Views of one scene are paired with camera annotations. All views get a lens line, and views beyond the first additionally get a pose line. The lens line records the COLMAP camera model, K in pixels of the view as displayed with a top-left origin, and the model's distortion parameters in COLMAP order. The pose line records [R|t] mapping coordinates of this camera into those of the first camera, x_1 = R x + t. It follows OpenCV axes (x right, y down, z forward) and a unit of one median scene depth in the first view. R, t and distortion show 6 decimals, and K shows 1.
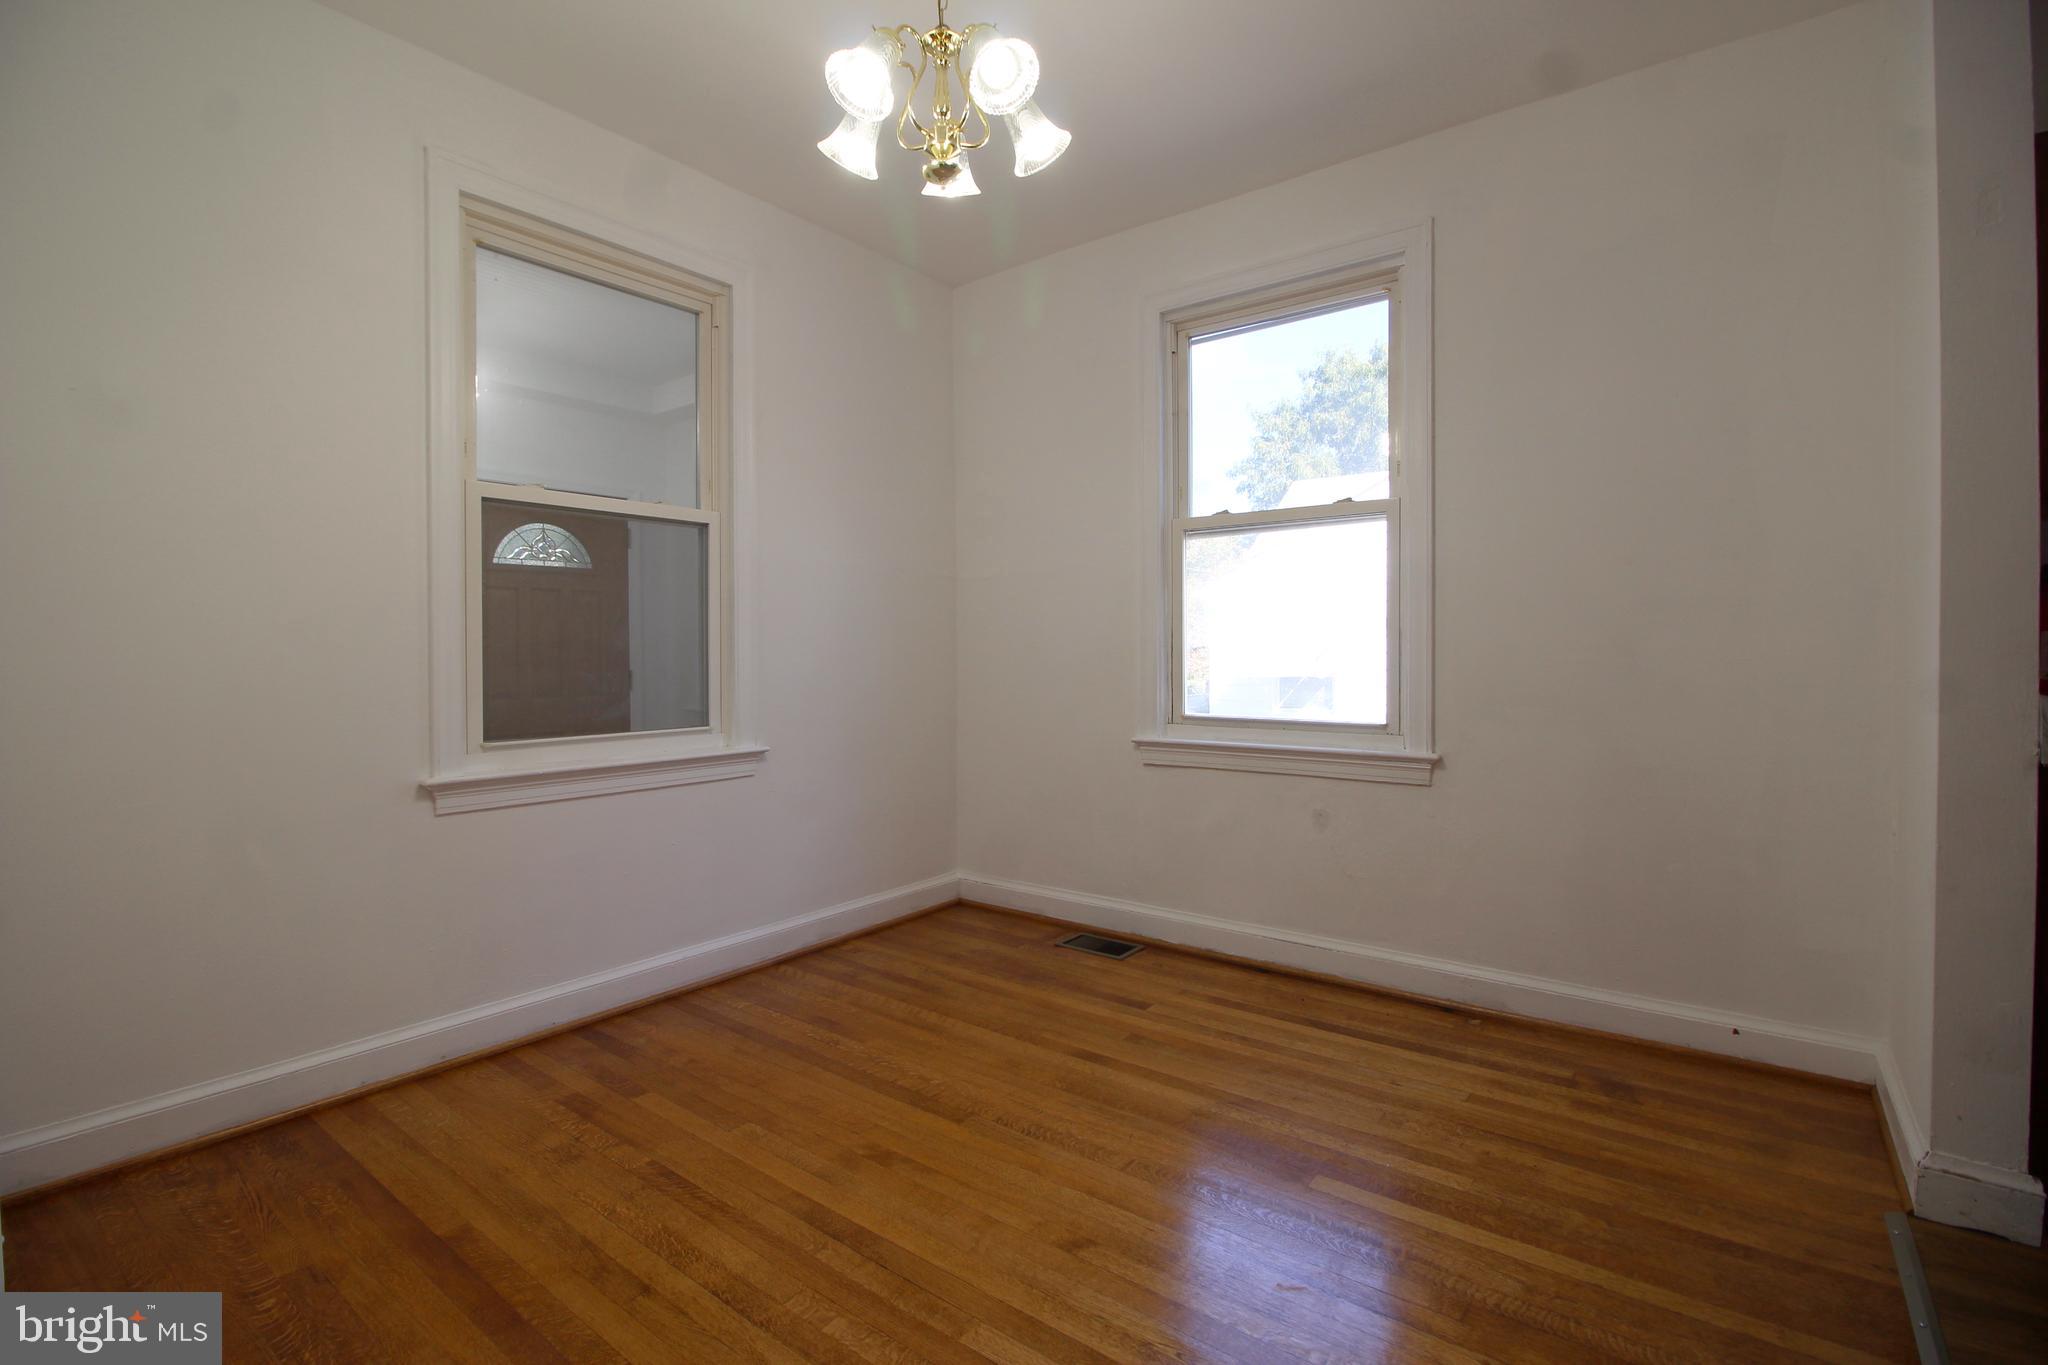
lens RADIAL K [[944.8, 0, 1024.0], [0, 944.8, 647.8], [0, 0, 1]] dist [-0.001135, -0.005355]
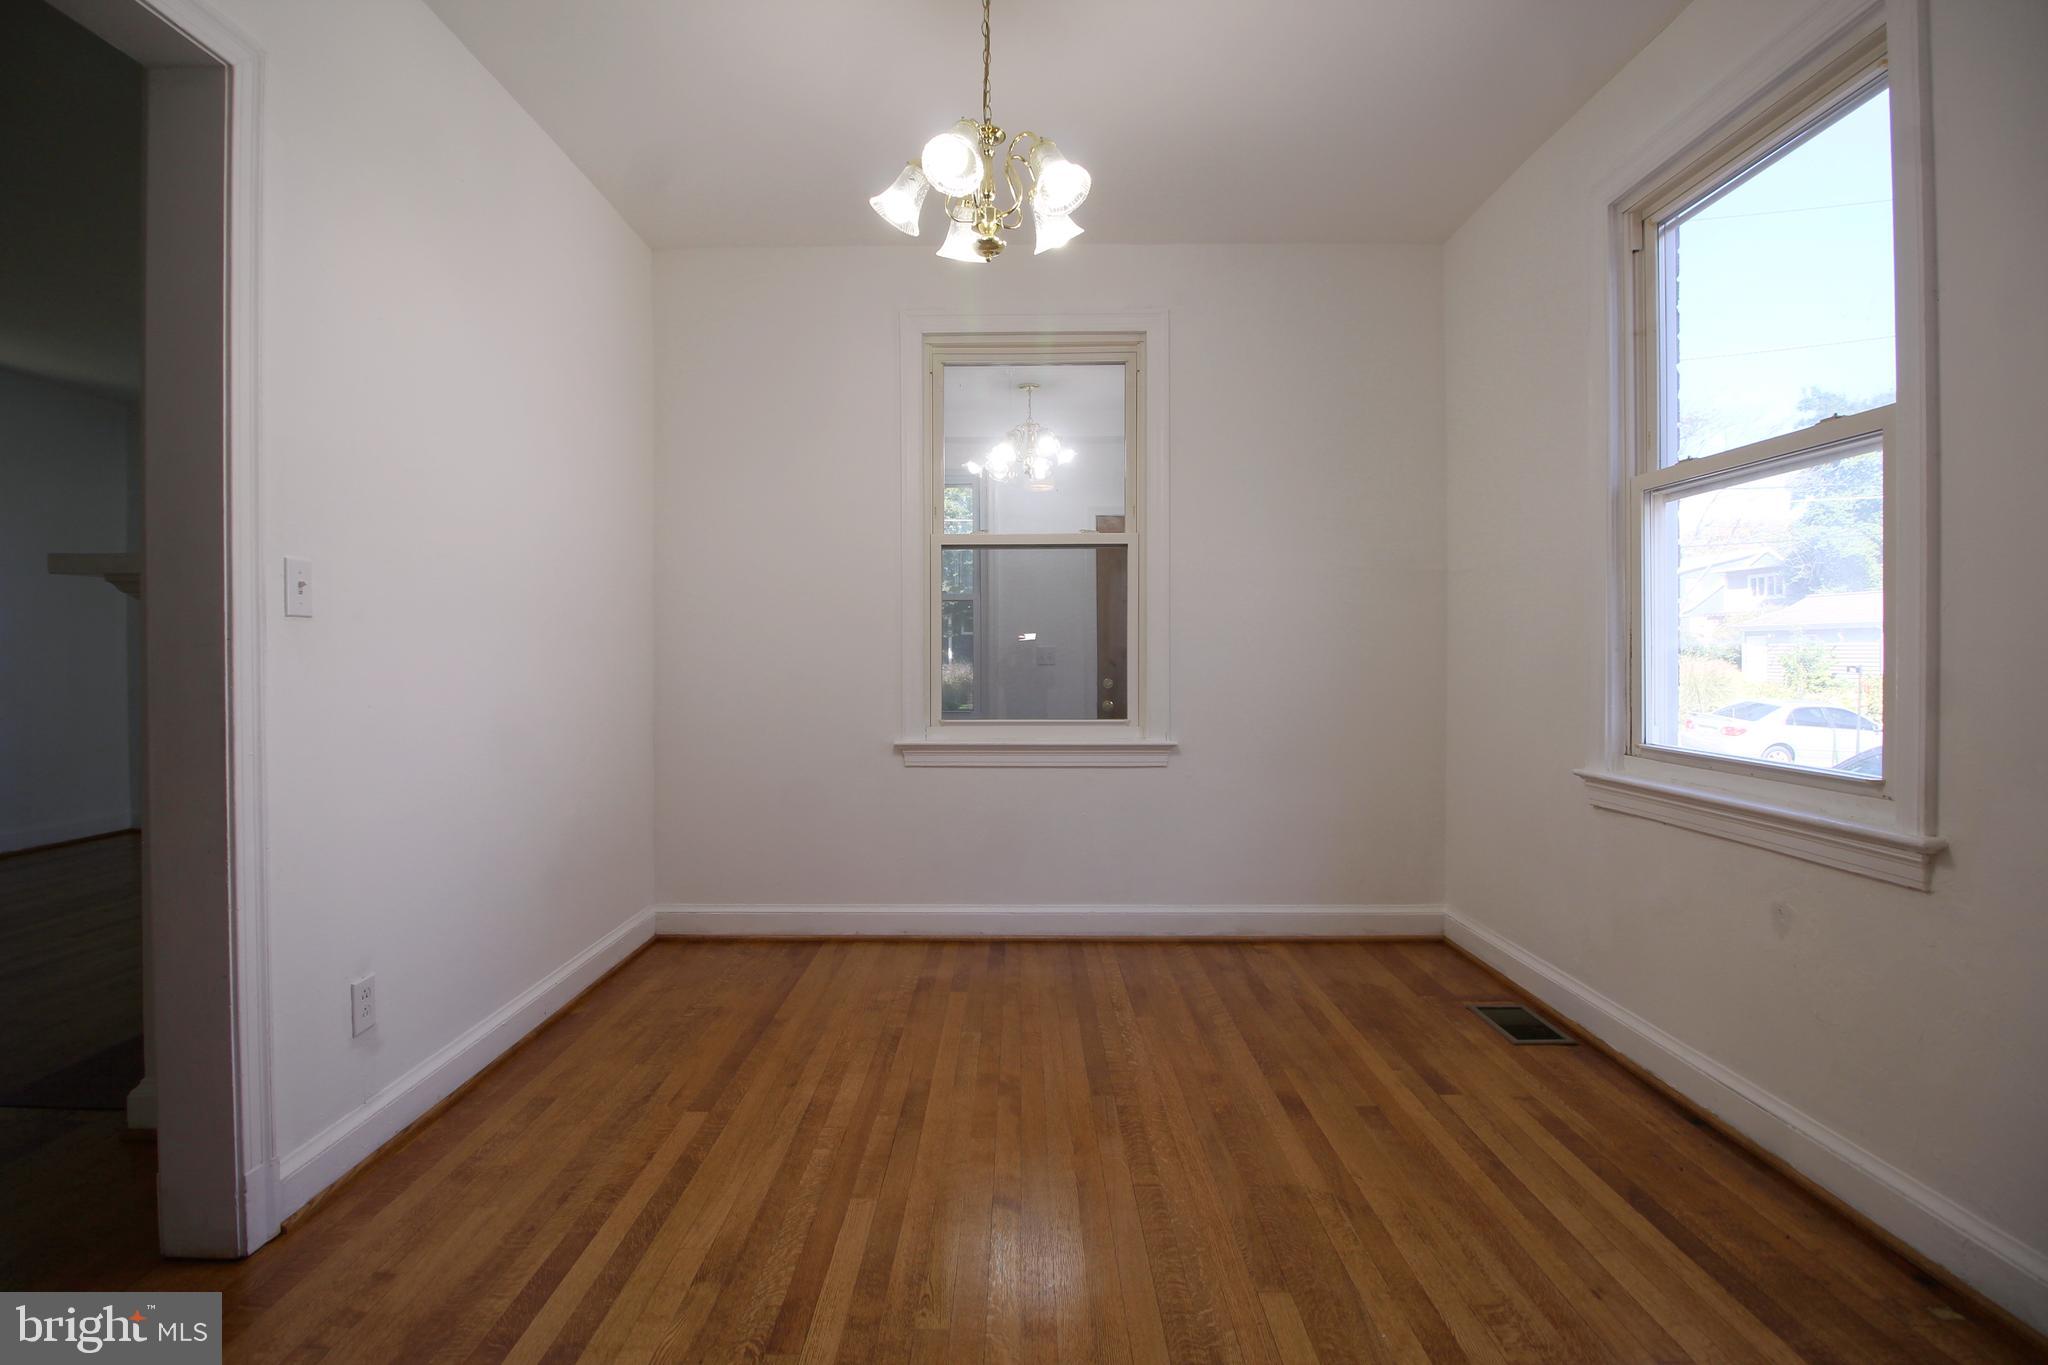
lens RADIAL K [[944.8, 0, 1000.0], [0, 944.8, 647.8], [0, 0, 1]] dist [-0.001135, -0.005355]
pose [[0.603249, -0.001502, -0.797552, 0.546593], [0.001378, 0.999999, -0.000841, -0.004316], [0.797552, -0.000592, 0.603250, 0.199679]]
